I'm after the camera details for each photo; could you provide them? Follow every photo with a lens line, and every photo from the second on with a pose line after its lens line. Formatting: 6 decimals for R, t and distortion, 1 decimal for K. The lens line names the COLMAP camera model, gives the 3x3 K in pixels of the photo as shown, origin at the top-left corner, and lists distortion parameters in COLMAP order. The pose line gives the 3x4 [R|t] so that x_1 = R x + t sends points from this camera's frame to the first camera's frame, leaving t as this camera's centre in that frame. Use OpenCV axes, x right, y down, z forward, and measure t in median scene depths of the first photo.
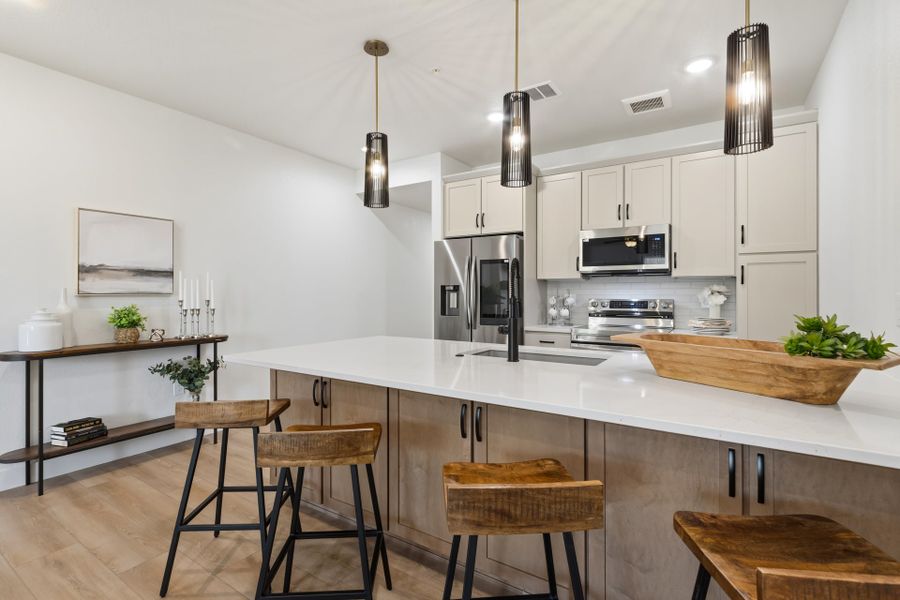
lens RADIAL K [[416.5, 0, 455.1], [0, 416.5, 299.8], [0, 0, 1]] dist [0.003827, -0.000850]
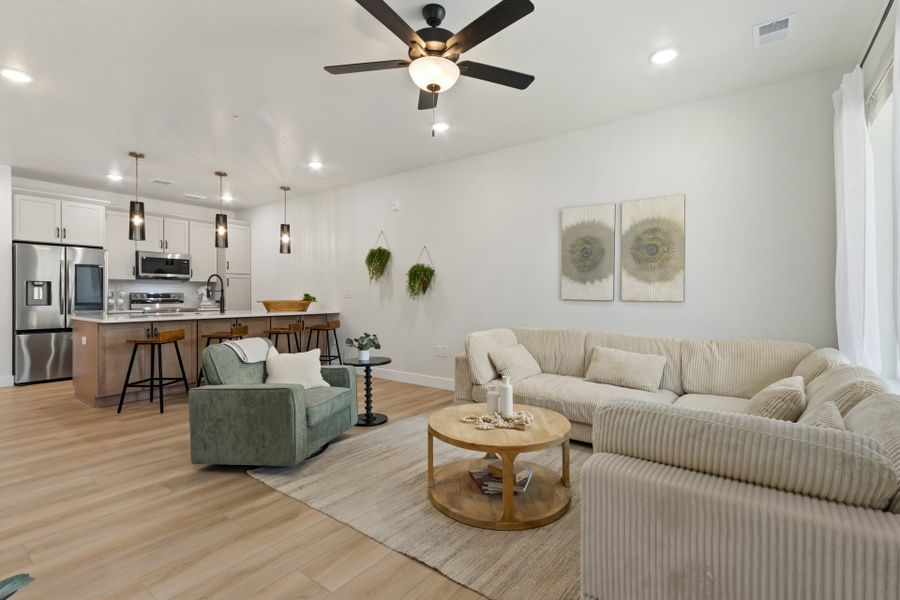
lens RADIAL K [[416.5, 0, 453.7], [0, 416.5, 296.0], [0, 0, 1]] dist [0.003827, -0.000850]
pose [[0.057113, 0.000100, 0.998368, -1.302871], [0.015598, 0.999878, -0.000992, 0.033090], [-0.998246, 0.015630, 0.057105, -0.342492]]
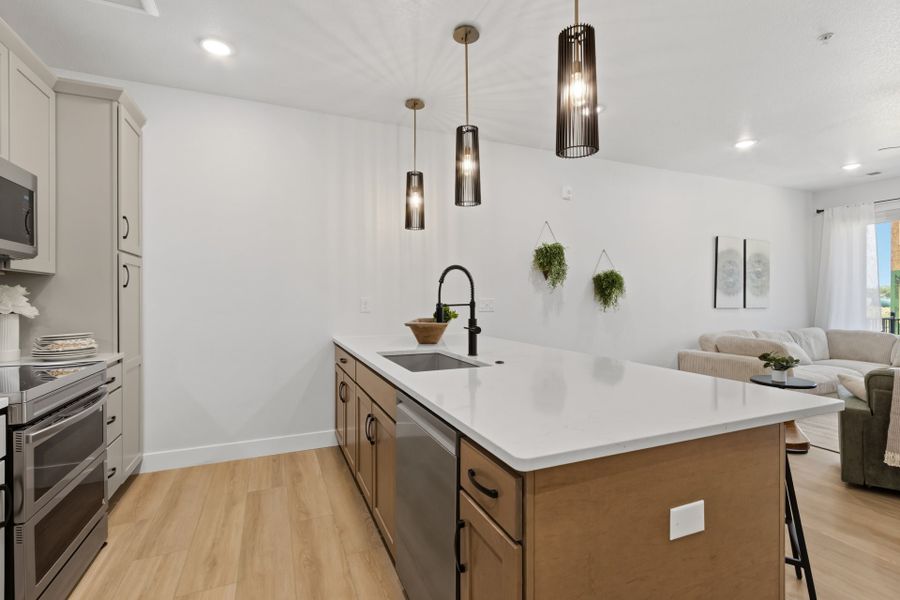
lens RADIAL K [[416.5, 0, 452.6], [0, 416.5, 302.2], [0, 0, 1]] dist [0.003827, -0.000850]
pose [[-0.830151, -0.003195, 0.557529, -0.249709], [0.012706, 0.999615, 0.024648, -0.019119], [-0.557393, 0.027546, -0.829792, 1.065104]]
